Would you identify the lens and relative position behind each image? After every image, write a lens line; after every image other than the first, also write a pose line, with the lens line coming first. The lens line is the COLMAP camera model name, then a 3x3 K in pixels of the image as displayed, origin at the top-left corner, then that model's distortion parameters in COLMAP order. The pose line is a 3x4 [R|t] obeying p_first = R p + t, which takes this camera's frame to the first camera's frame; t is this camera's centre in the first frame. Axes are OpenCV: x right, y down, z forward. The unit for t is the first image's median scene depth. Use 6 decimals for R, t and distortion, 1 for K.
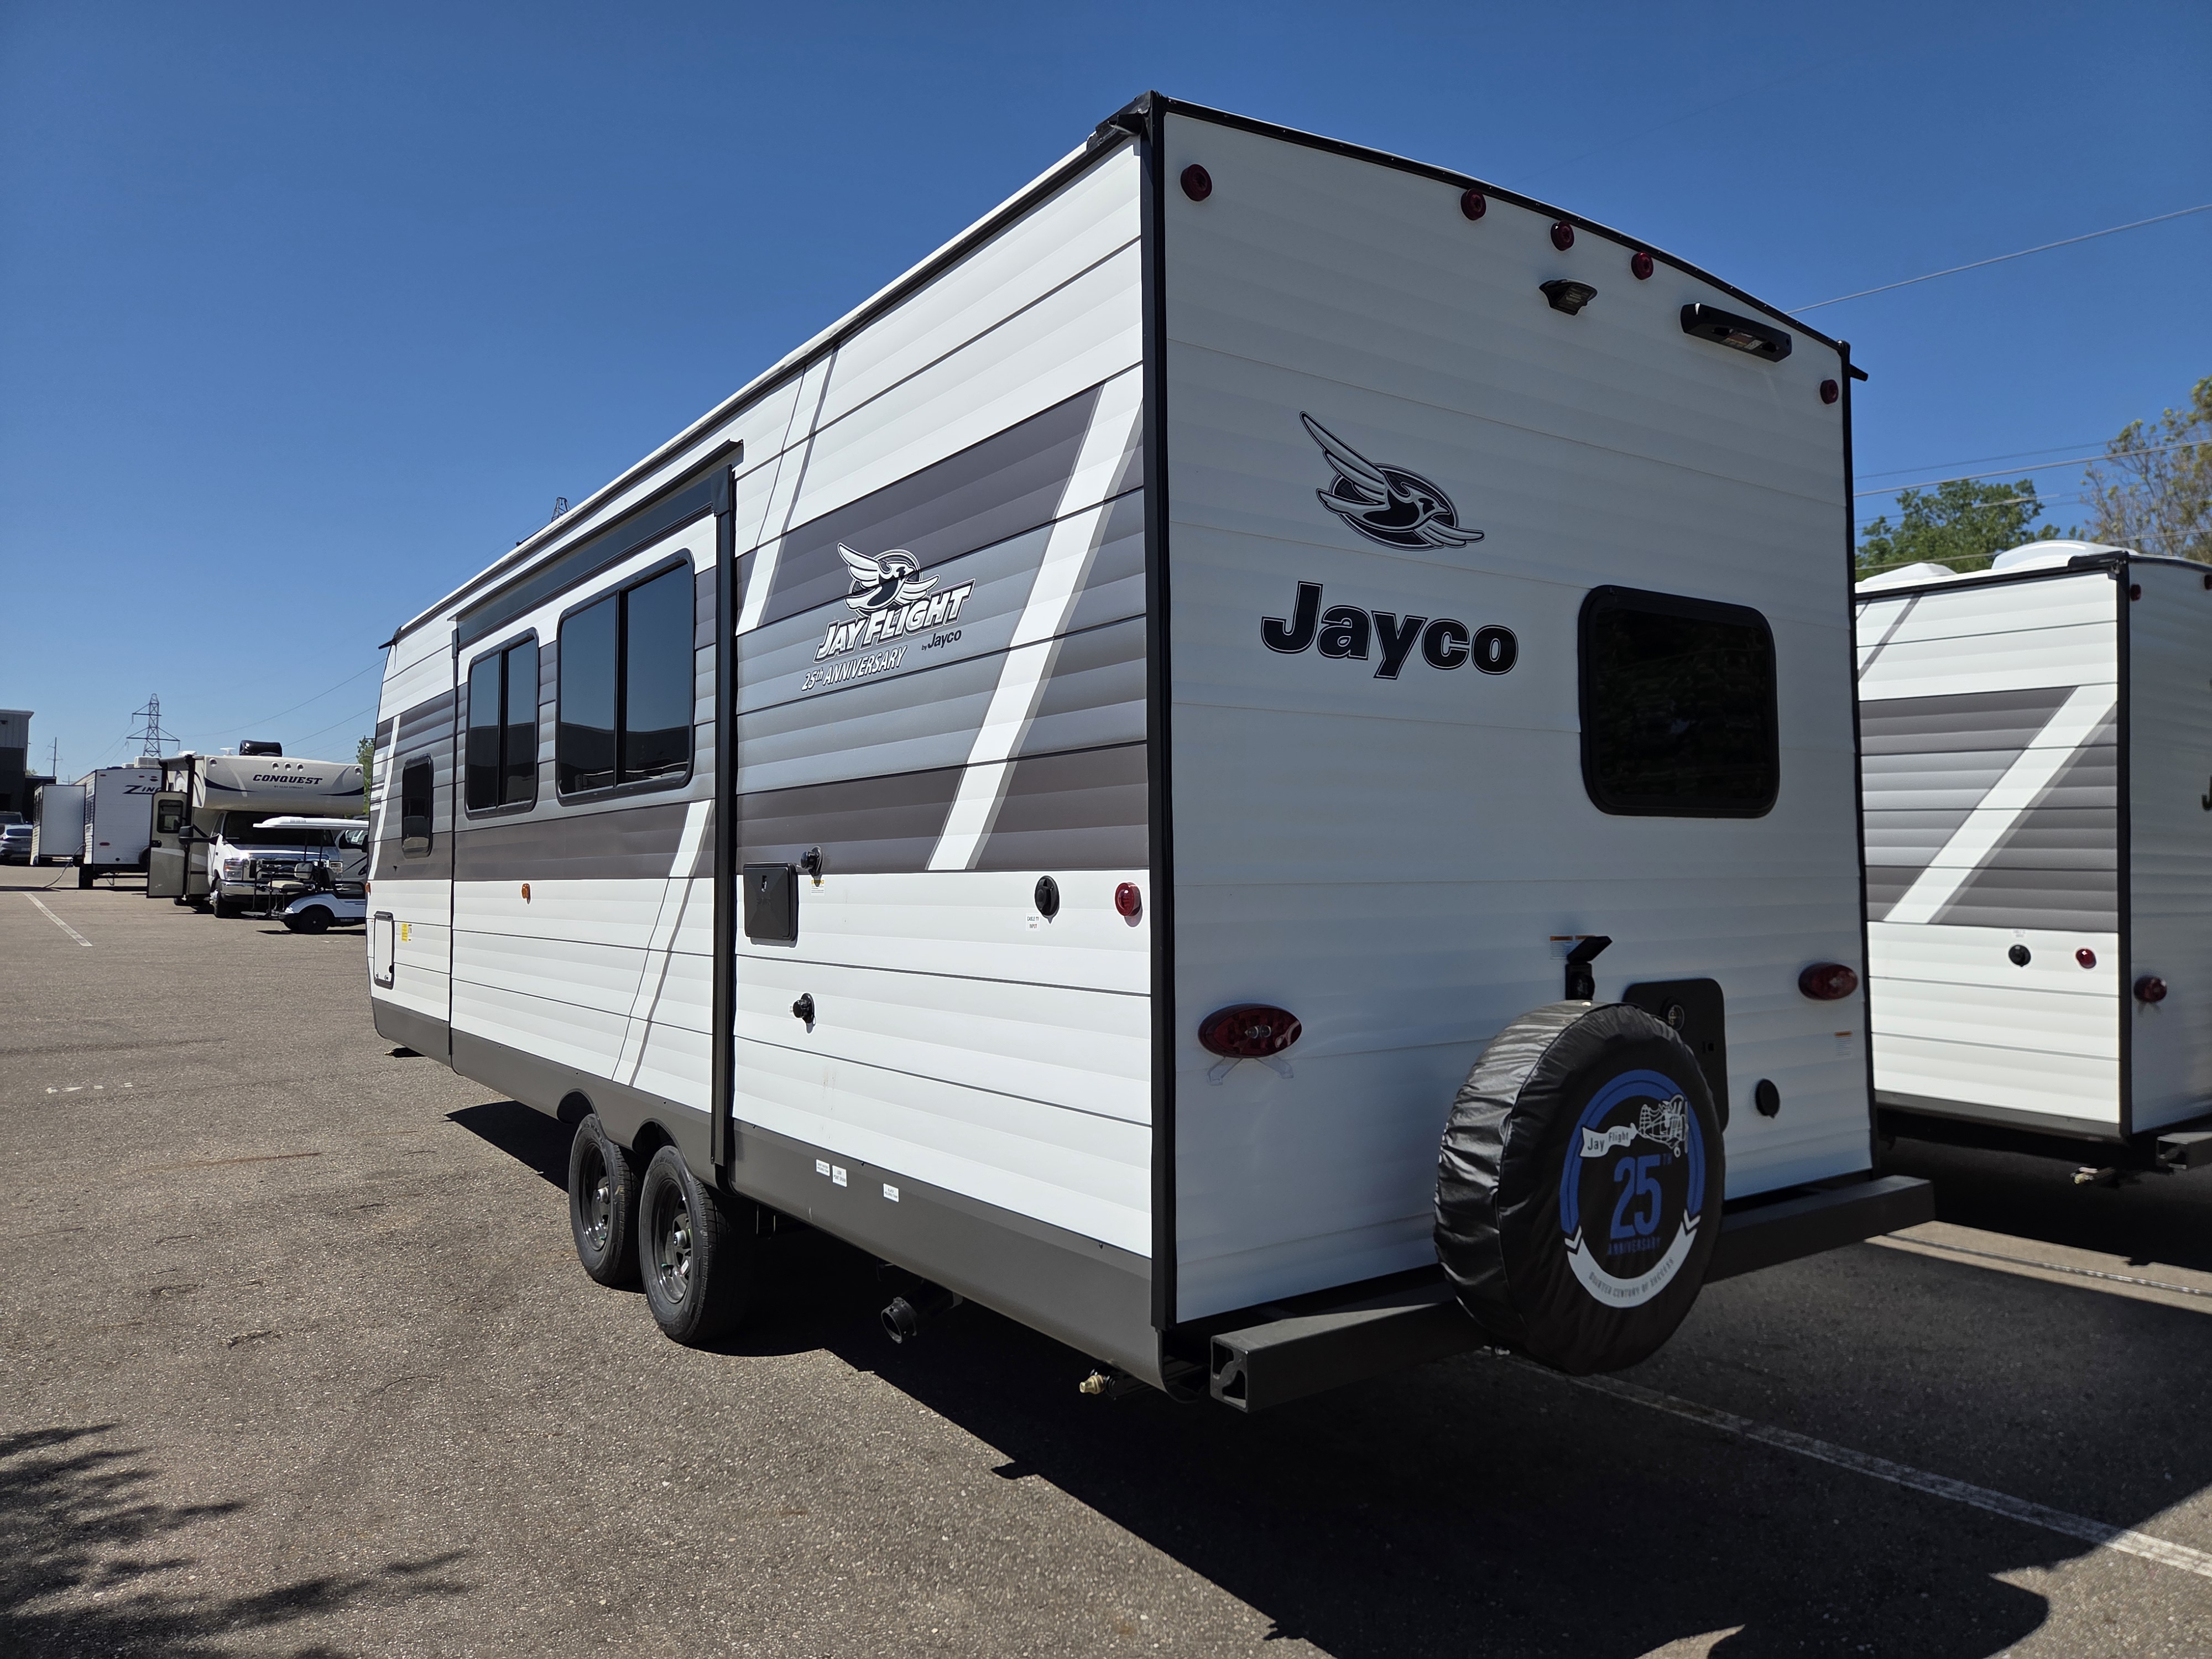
lens RADIAL K [[1490.1, 0, 1105.6], [0, 1490.1, 804.9], [0, 0, 1]] dist [0.073247, -0.062649]
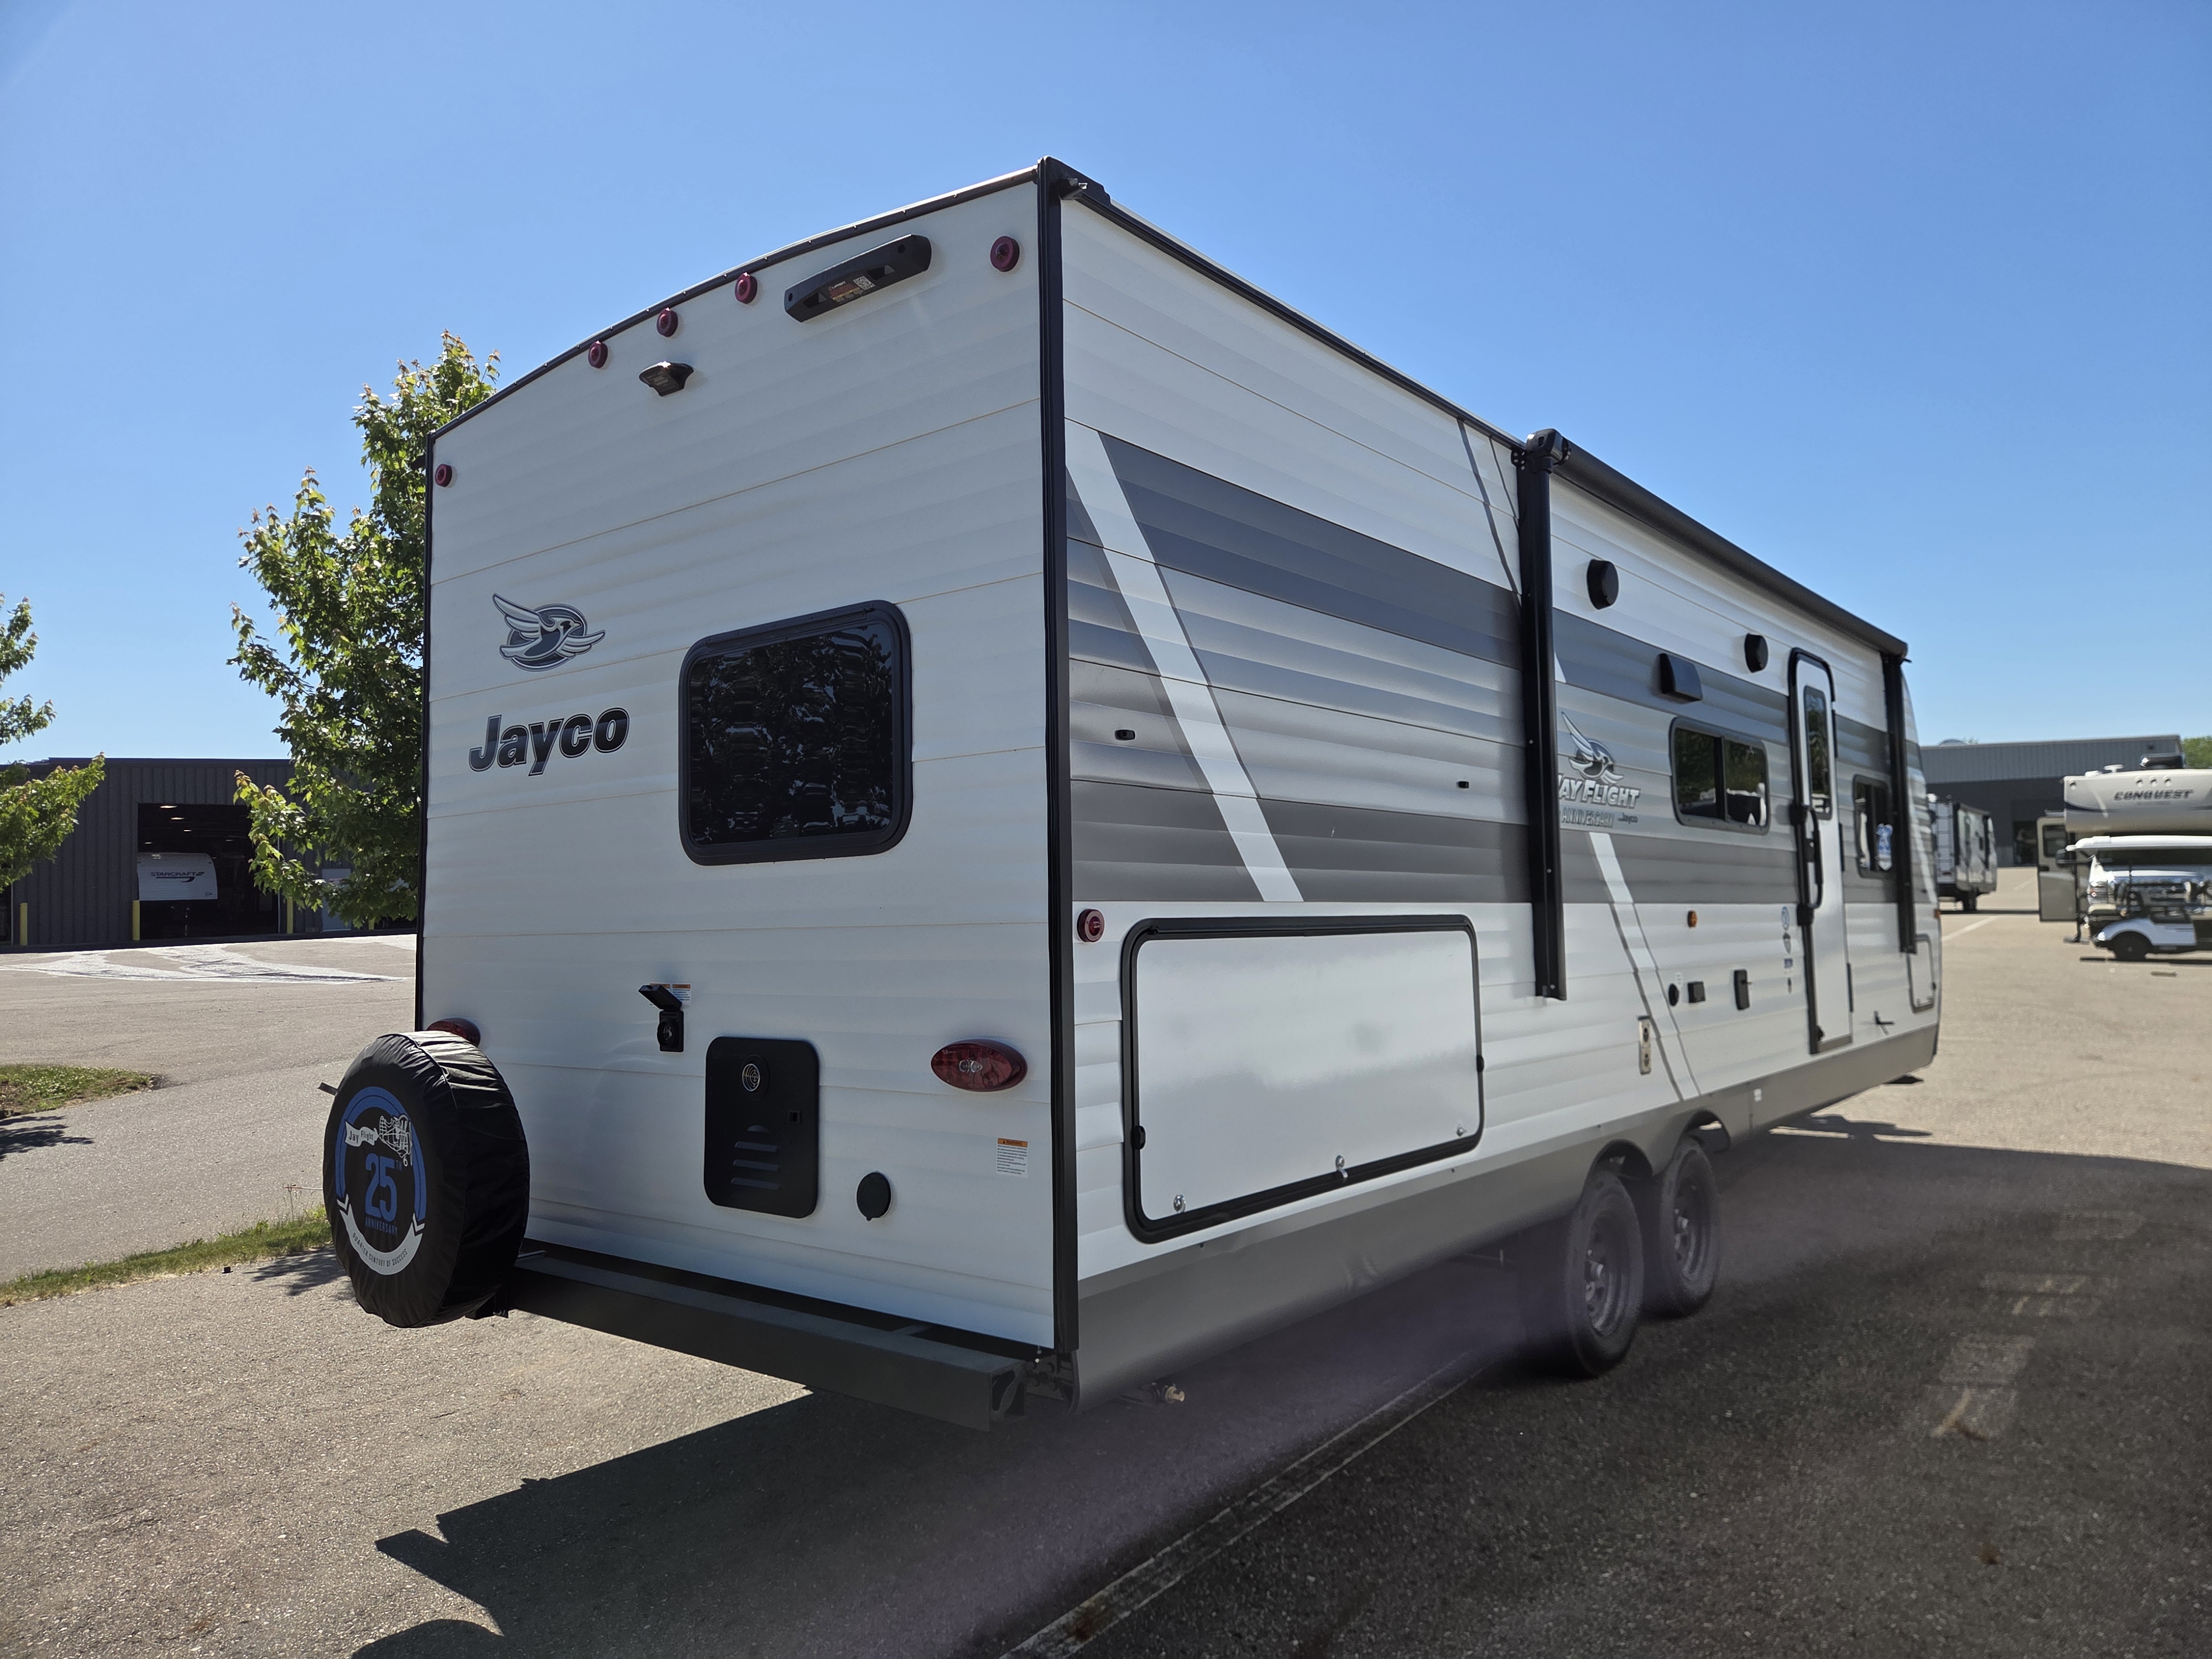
lens RADIAL K [[1477.9, 0, 1091.6], [0, 1477.9, 826.4], [0, 0, 1]] dist [0.065886, -0.056893]
pose [[0.269299, -0.060380, -0.961162, 1.516201], [0.060434, 0.997125, -0.045706, 0.046205], [0.961159, -0.045778, 0.272174, 1.089710]]
